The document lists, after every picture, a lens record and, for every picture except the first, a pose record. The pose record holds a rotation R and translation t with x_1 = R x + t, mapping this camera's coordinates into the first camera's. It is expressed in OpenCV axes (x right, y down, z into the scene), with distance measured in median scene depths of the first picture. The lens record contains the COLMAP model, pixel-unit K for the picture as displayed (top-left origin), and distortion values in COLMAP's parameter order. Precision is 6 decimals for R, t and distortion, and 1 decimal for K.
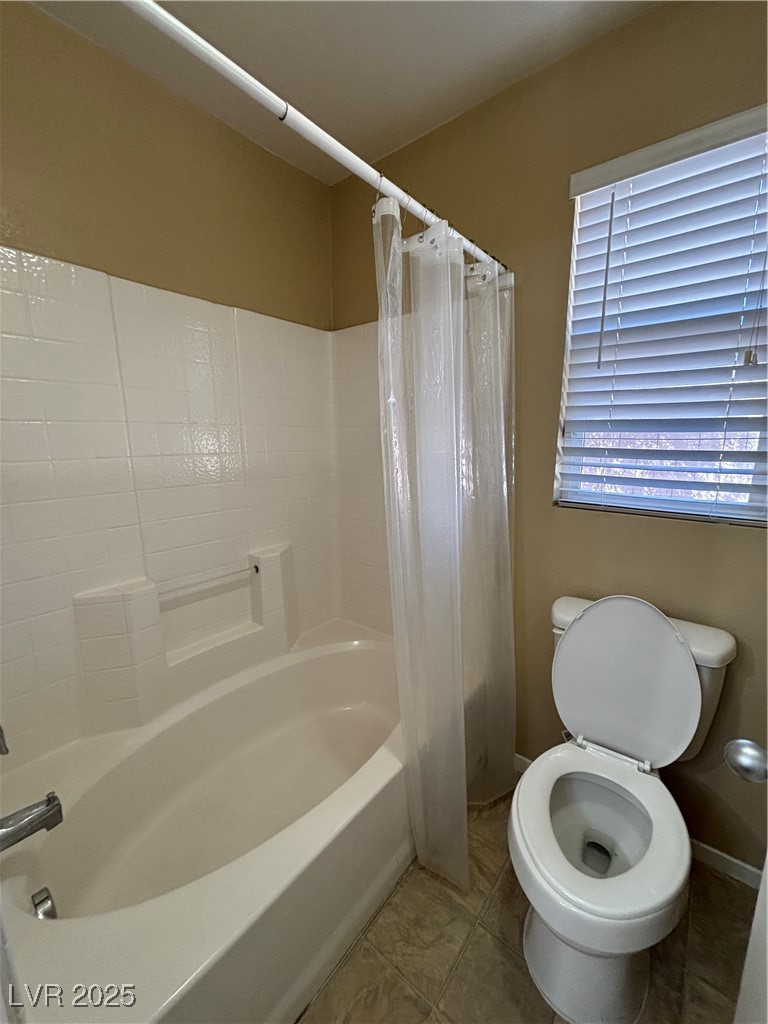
lens RADIAL K [[411.2, 0, 384.0], [0, 411.2, 512.0], [0, 0, 1]] dist [0.000060, -0.000352]
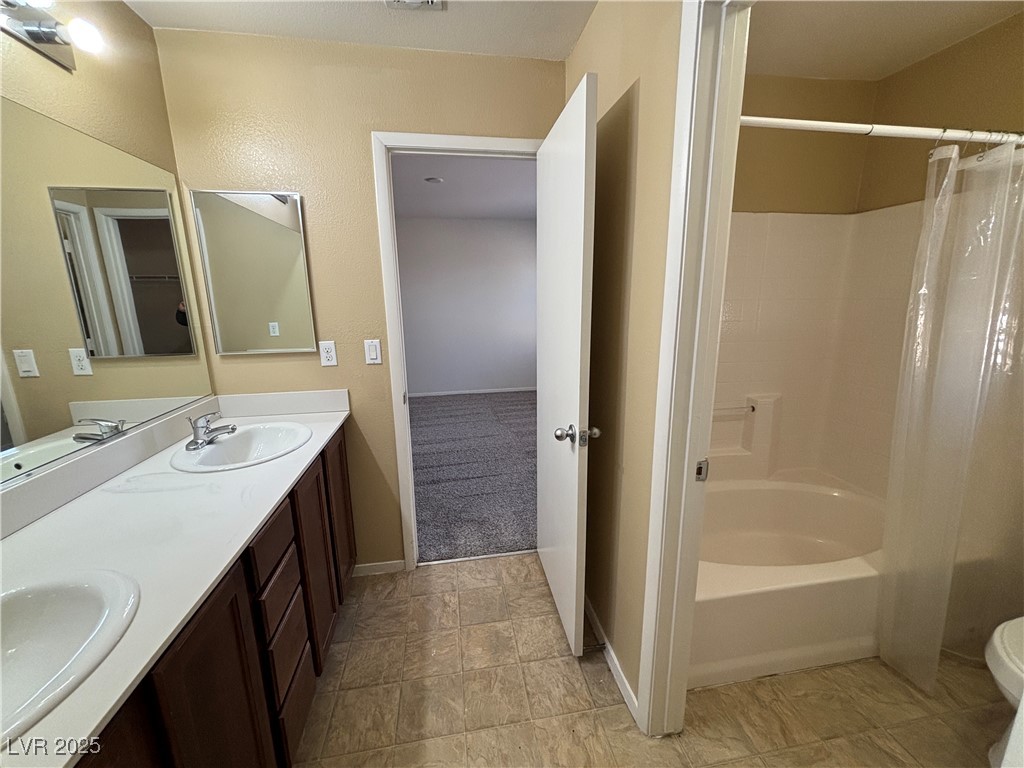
lens RADIAL K [[411.2, 0, 512.0], [0, 411.2, 384.0], [0, 0, 1]] dist [0.000060, -0.000352]
pose [[0.748966, 0.136537, -0.648389, -0.060695], [-0.110372, 0.990576, 0.081101, 0.053281], [0.653352, 0.010822, 0.756977, -0.718009]]
